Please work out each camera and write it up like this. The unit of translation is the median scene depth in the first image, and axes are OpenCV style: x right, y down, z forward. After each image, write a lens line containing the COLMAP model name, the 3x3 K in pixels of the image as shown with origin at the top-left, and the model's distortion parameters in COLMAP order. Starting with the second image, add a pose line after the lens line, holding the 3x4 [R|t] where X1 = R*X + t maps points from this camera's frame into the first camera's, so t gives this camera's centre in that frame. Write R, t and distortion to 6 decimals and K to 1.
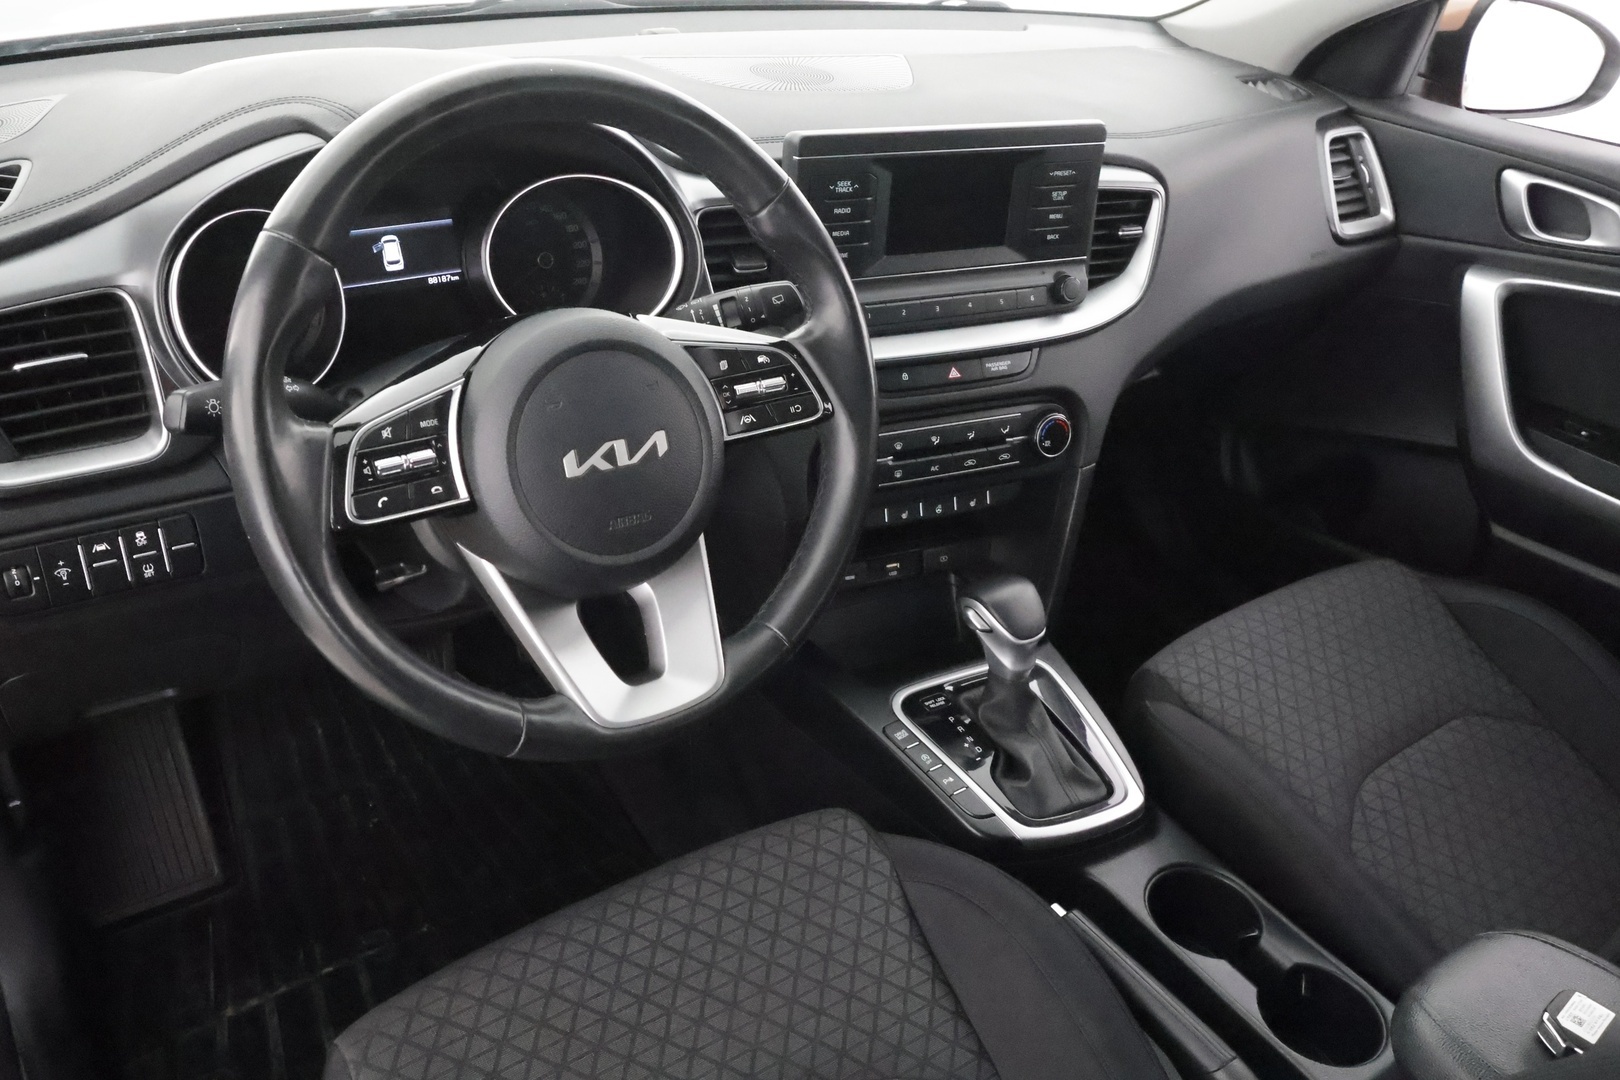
lens RADIAL K [[1285.3, 0, 808.4], [0, 1285.3, 545.5], [0, 0, 1]] dist [0.003906, -0.000714]
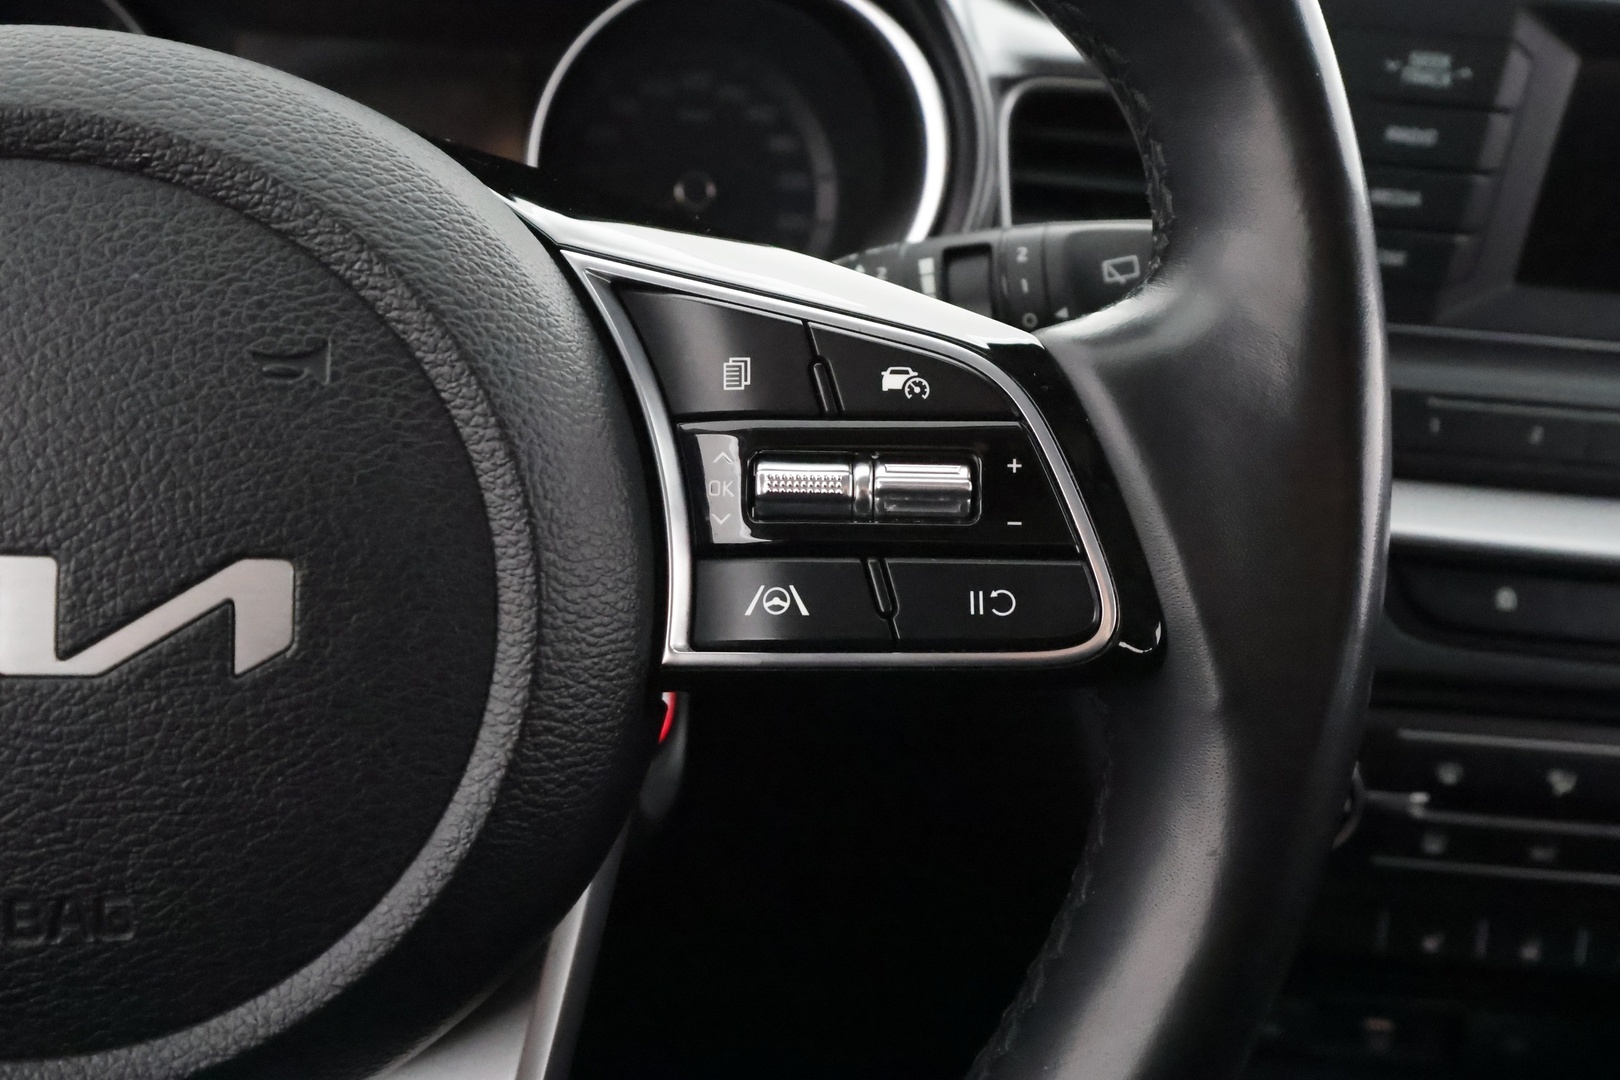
lens RADIAL K [[1285.3, 0, 808.4], [0, 1285.3, 545.5], [0, 0, 1]] dist [0.003906, -0.000714]
pose [[0.894872, 0.193057, -0.402408, 0.042332], [-0.243868, 0.966620, -0.078572, -0.069630], [0.373807, 0.168447, 0.912082, 0.596384]]
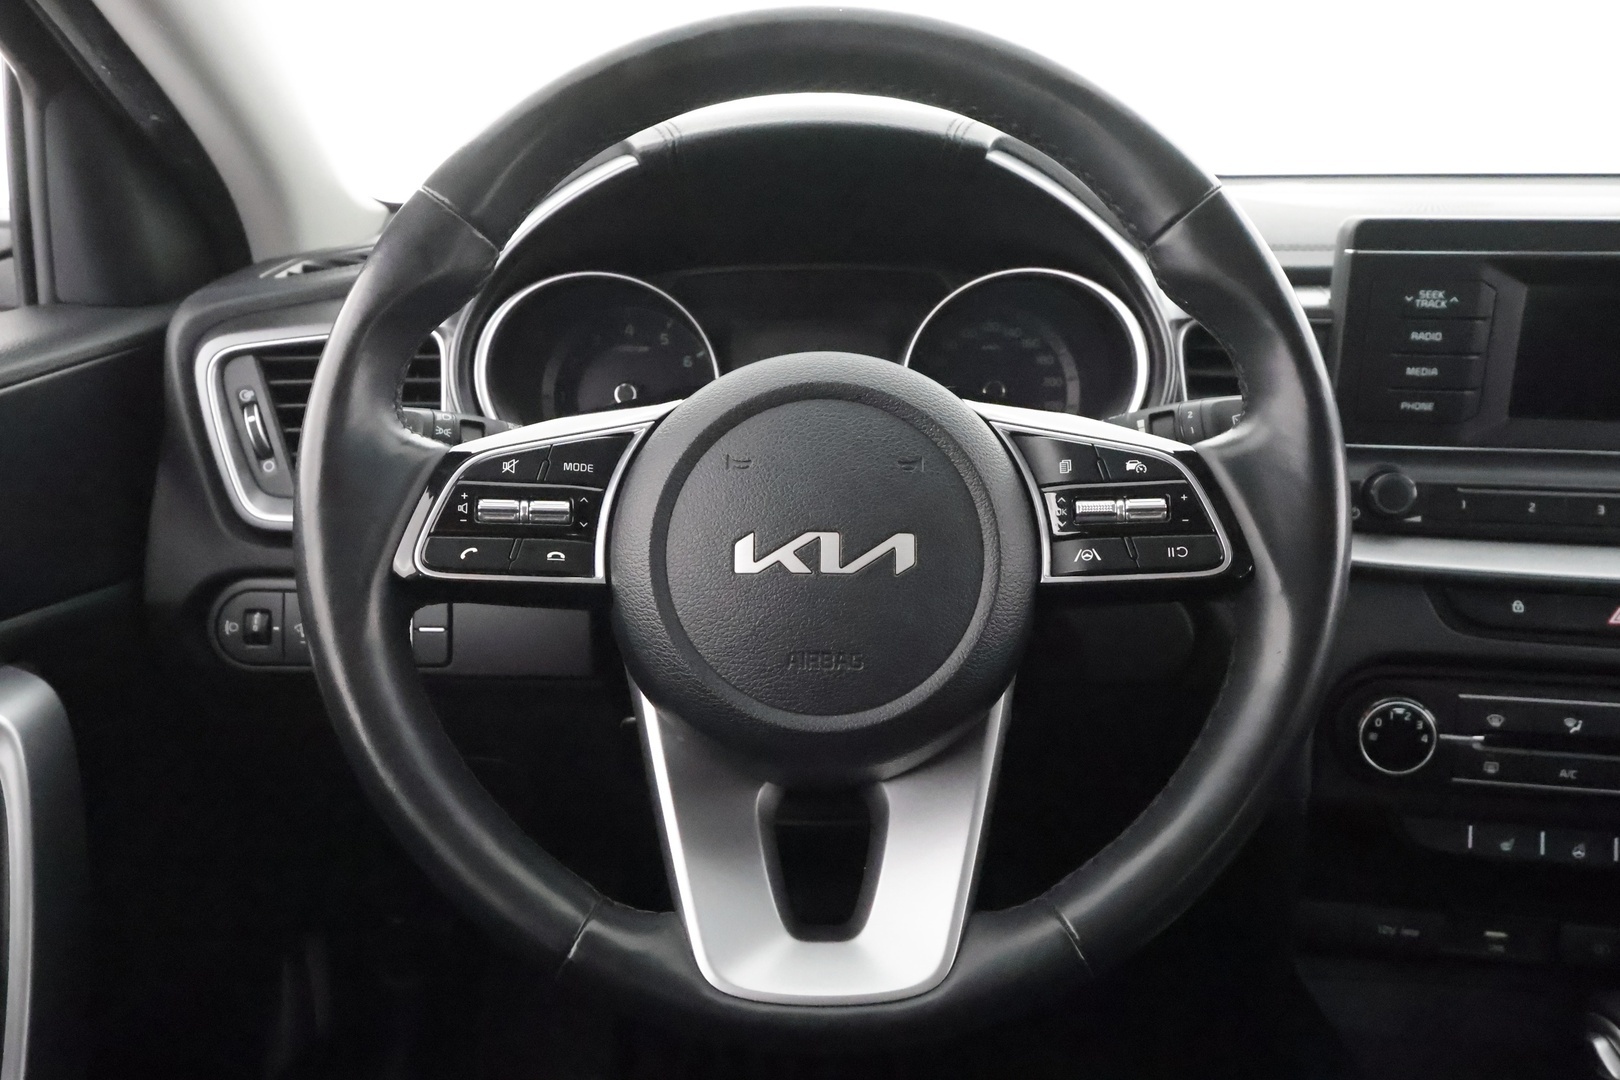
lens RADIAL K [[1256.6, 0, 810.0], [0, 1256.6, 540.0], [0, 0, 1]] dist [0.005070, -0.003081]
pose [[0.817688, 0.098732, -0.567131, 0.139353], [-0.238460, 0.954776, -0.177595, 0.024198], [0.523949, 0.280456, 0.804253, 0.347726]]
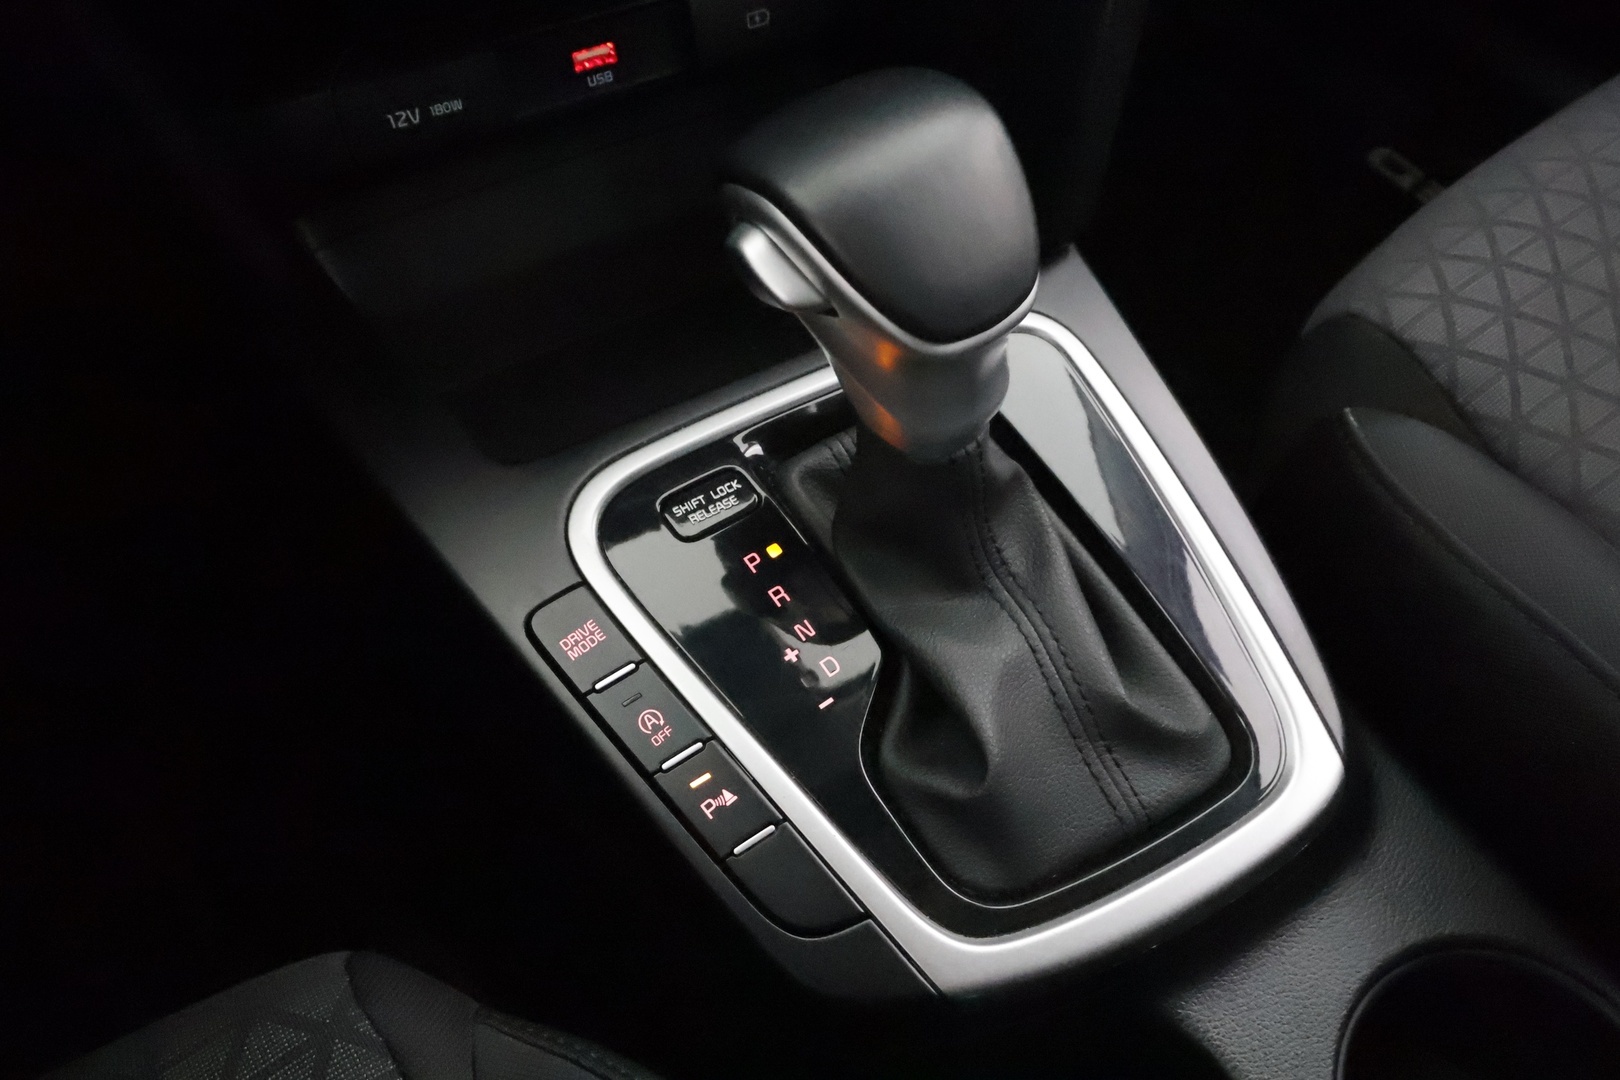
lens RADIAL K [[1285.3, 0, 808.4], [0, 1285.3, 545.5], [0, 0, 1]] dist [0.003906, -0.000714]
pose [[0.996969, -0.051298, -0.058499, 0.155352], [0.070252, 0.916654, 0.393459, 0.006225], [0.033440, -0.396376, 0.917479, 0.760277]]
